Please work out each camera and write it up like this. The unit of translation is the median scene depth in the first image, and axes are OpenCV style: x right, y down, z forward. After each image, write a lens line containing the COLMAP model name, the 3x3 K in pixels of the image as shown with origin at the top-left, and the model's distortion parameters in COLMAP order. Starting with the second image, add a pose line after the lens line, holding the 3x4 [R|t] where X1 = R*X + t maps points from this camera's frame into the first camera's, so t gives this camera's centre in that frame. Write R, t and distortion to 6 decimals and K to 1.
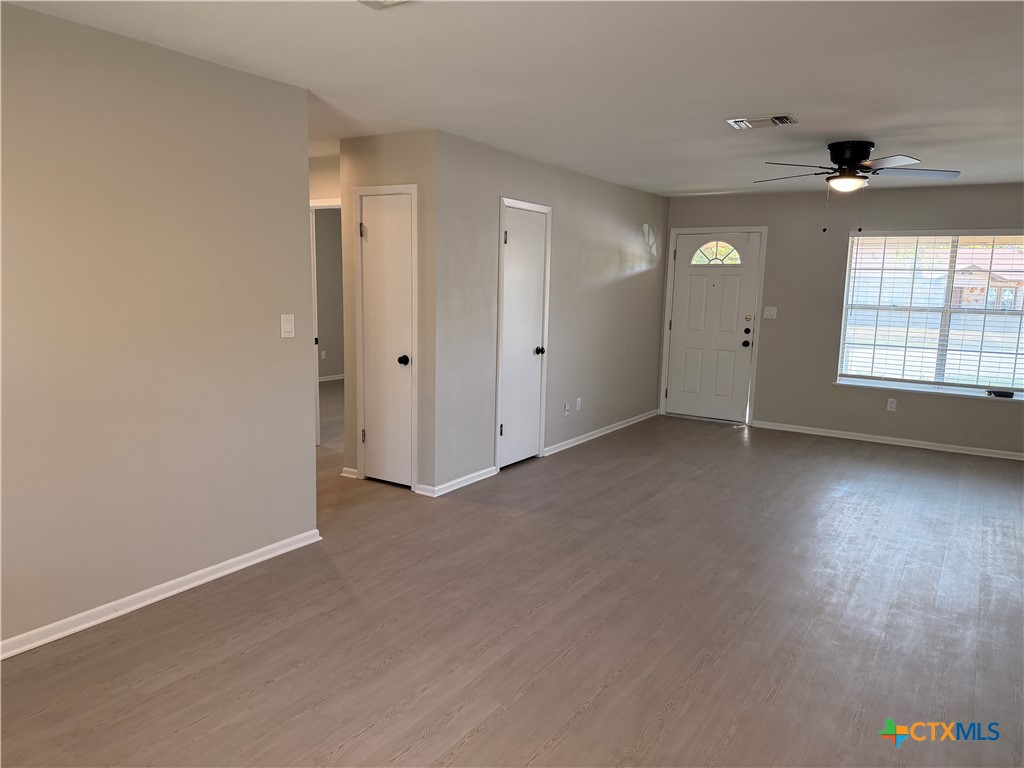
lens RADIAL K [[717.3, 0, 513.8], [0, 717.3, 394.8], [0, 0, 1]] dist [0.068041, -0.067268]
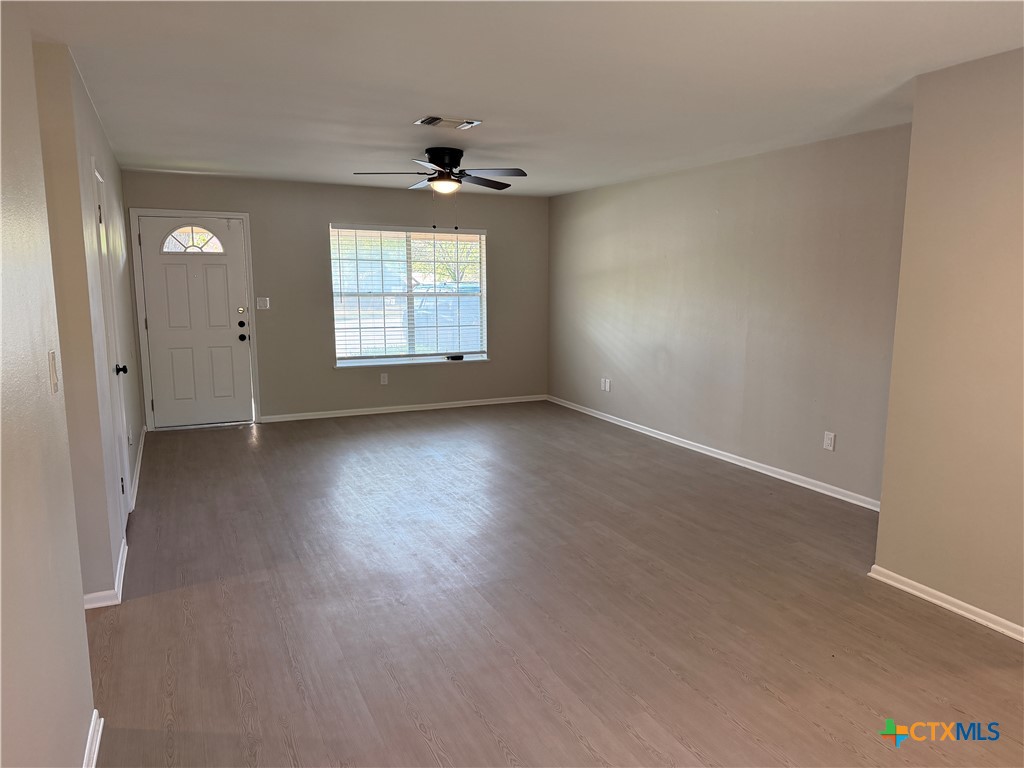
lens RADIAL K [[717.3, 0, 513.8], [0, 717.3, 394.8], [0, 0, 1]] dist [0.068041, -0.067268]
pose [[0.524698, -0.161354, 0.835857, -0.317115], [0.143385, 0.984596, 0.100059, -0.044724], [-0.839126, 0.067349, 0.539752, 0.216883]]
